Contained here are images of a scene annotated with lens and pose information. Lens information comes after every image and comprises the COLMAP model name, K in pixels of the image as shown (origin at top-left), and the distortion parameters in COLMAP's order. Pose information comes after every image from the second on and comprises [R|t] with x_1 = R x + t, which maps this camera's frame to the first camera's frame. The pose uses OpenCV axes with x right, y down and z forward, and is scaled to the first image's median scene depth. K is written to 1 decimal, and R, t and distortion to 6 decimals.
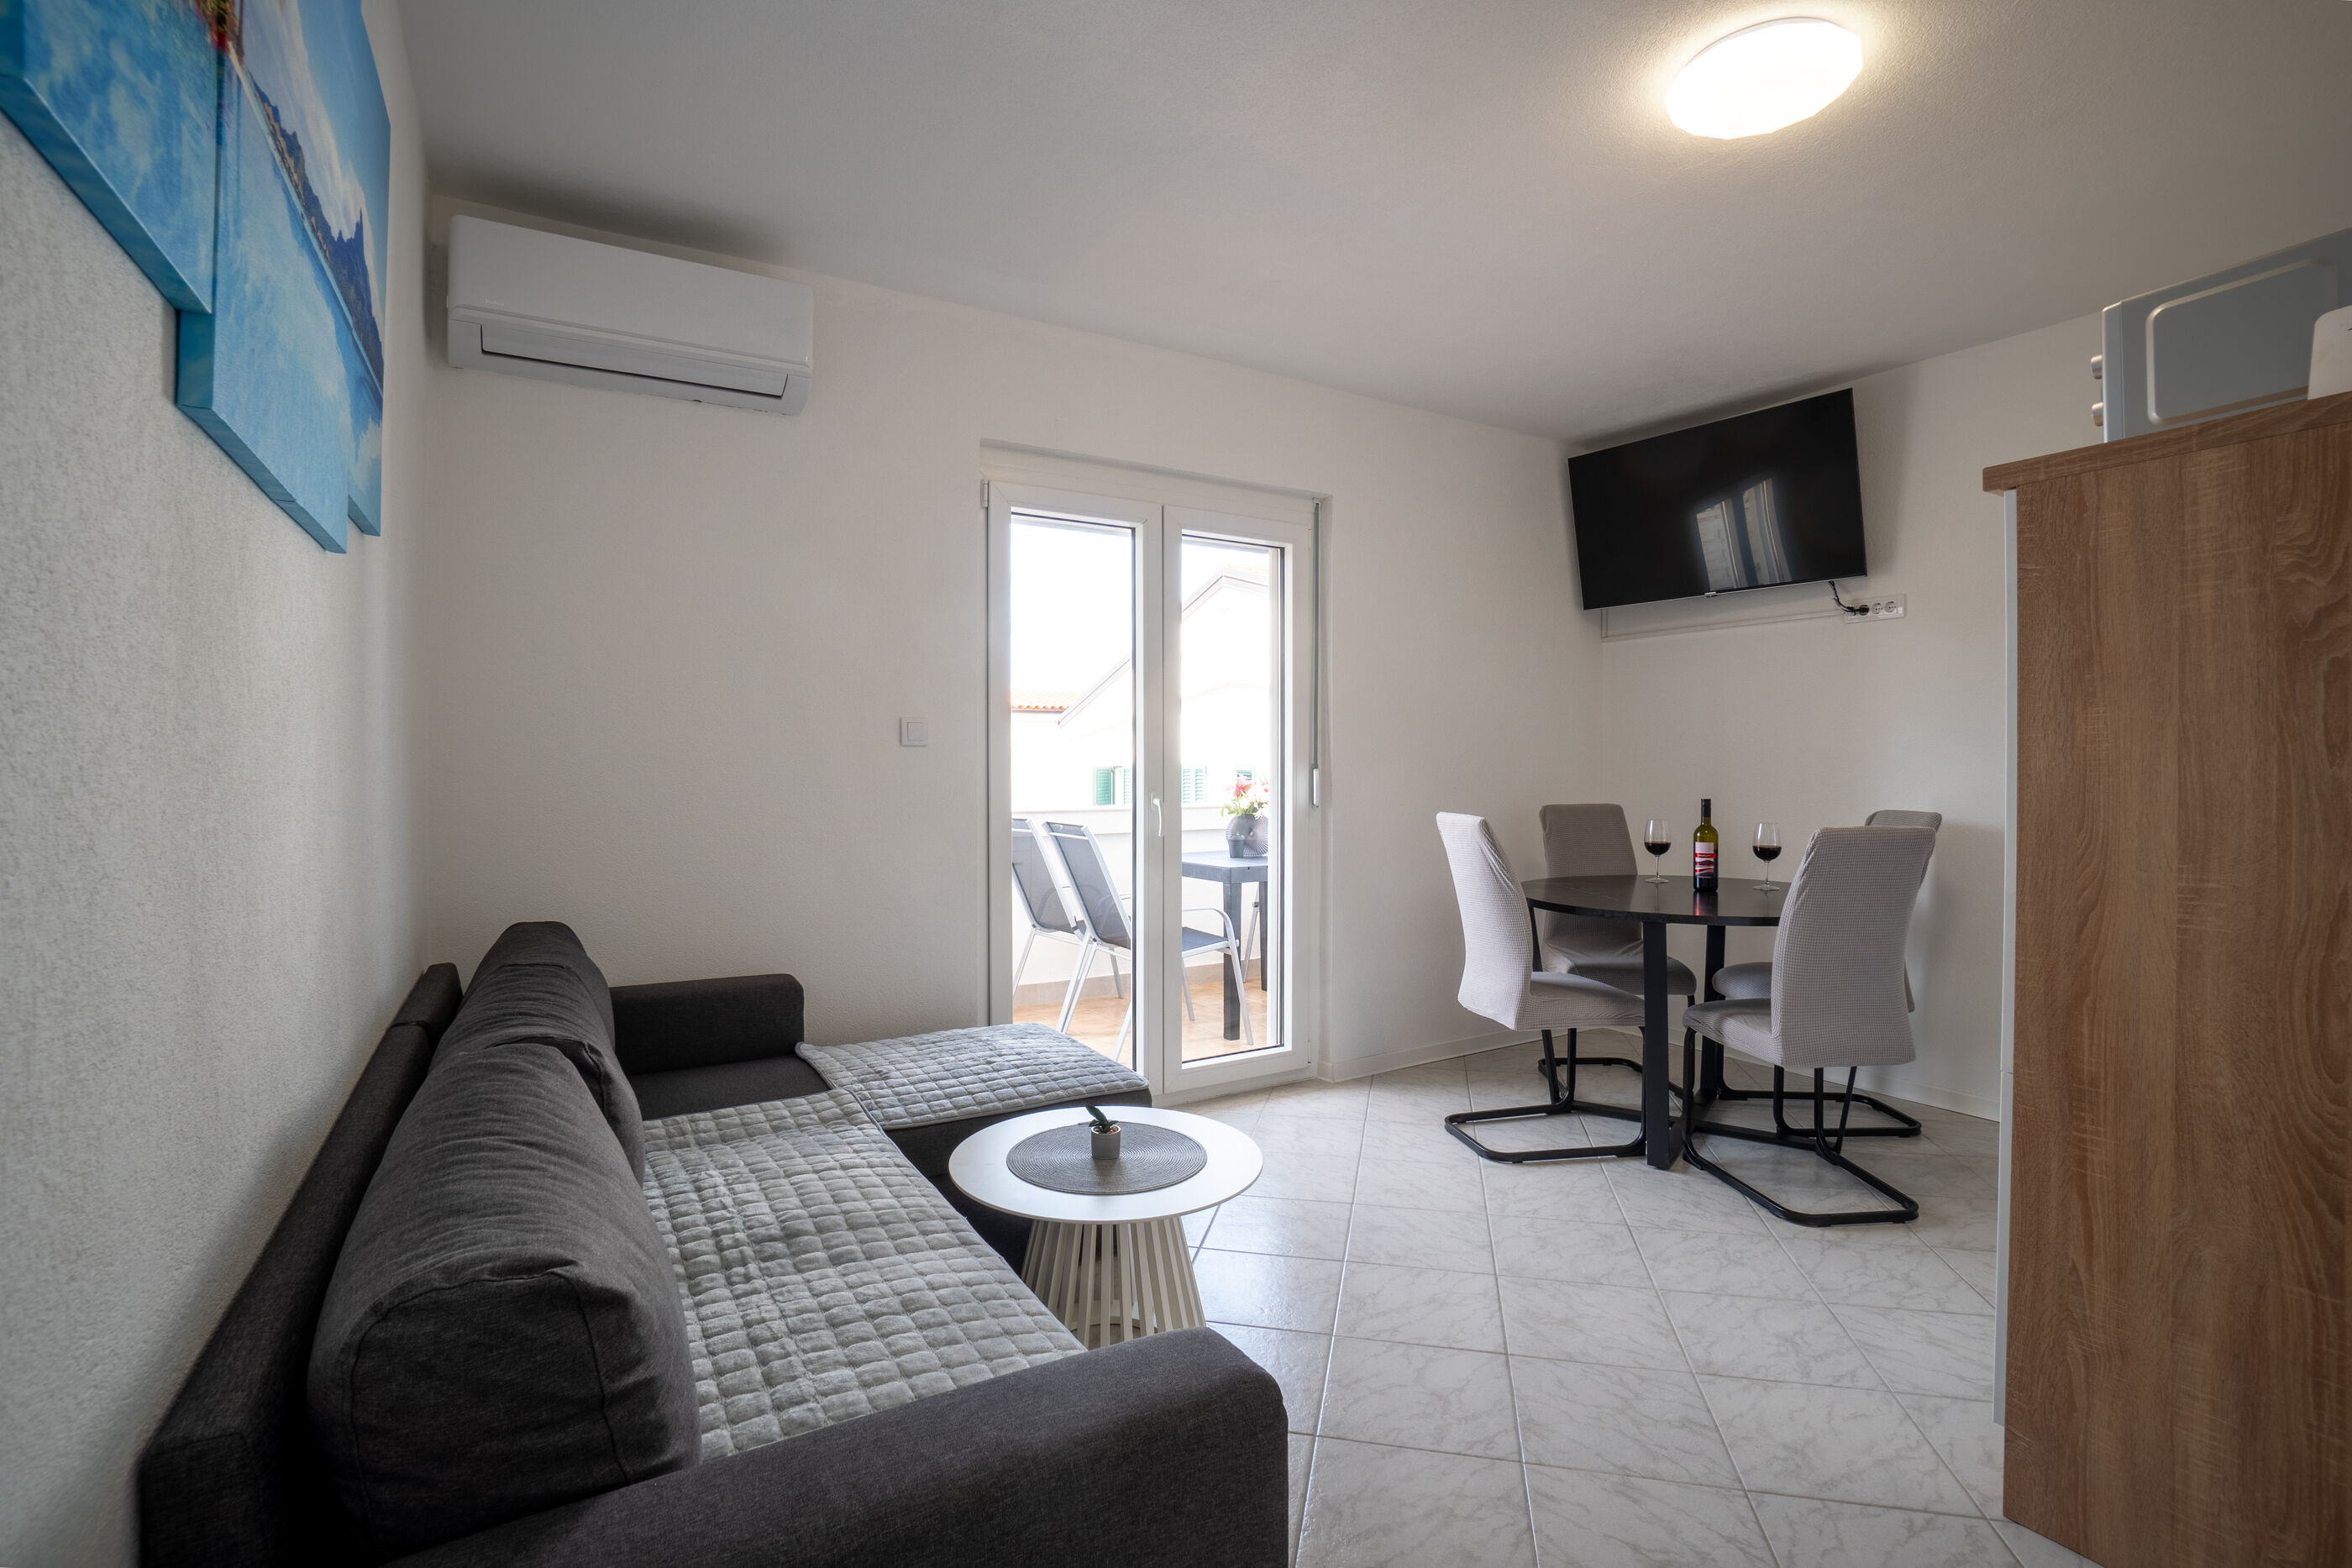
lens RADIAL K [[1097.8, 0, 1163.9], [0, 1097.8, 779.7], [0, 0, 1]] dist [-0.042254, 0.000380]
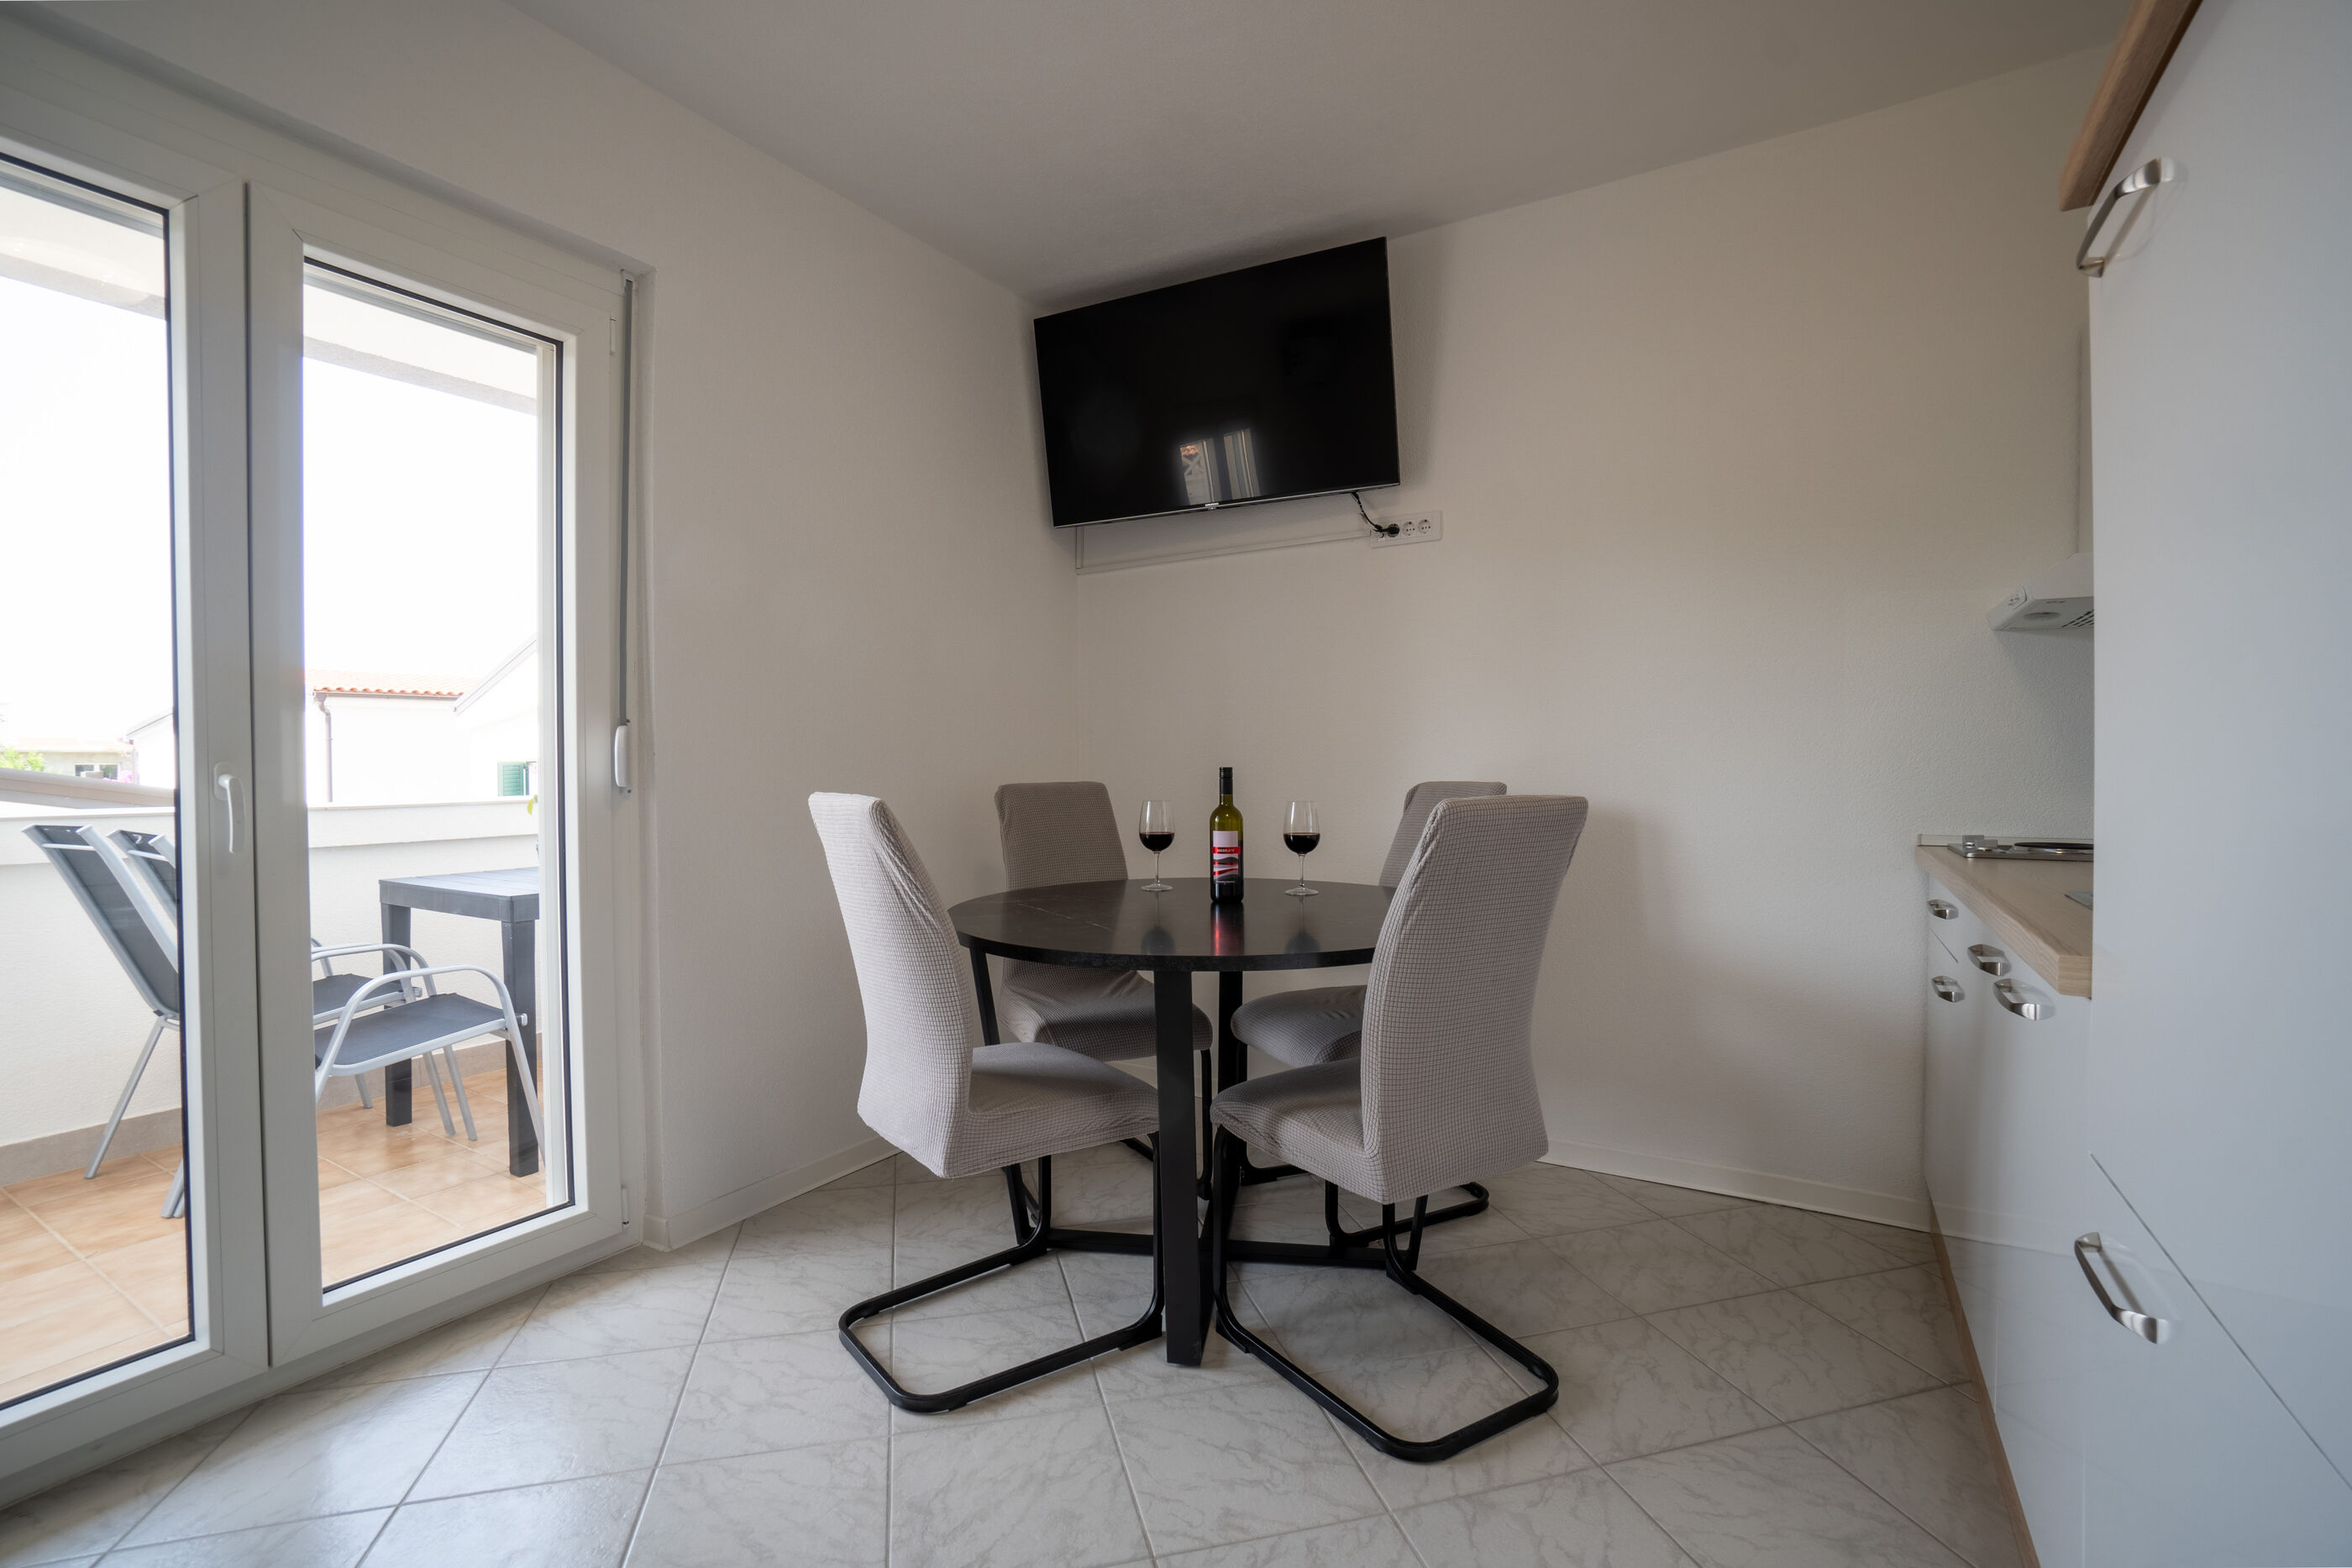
lens RADIAL K [[1040.8, 0, 1189.1], [0, 1040.8, 788.0], [0, 0, 1]] dist [-0.043057, 0.000352]
pose [[0.880490, -0.013910, 0.473860, 0.164400], [0.010251, 0.999894, 0.010303, 0.023268], [-0.473953, -0.004214, 0.880540, 0.425029]]
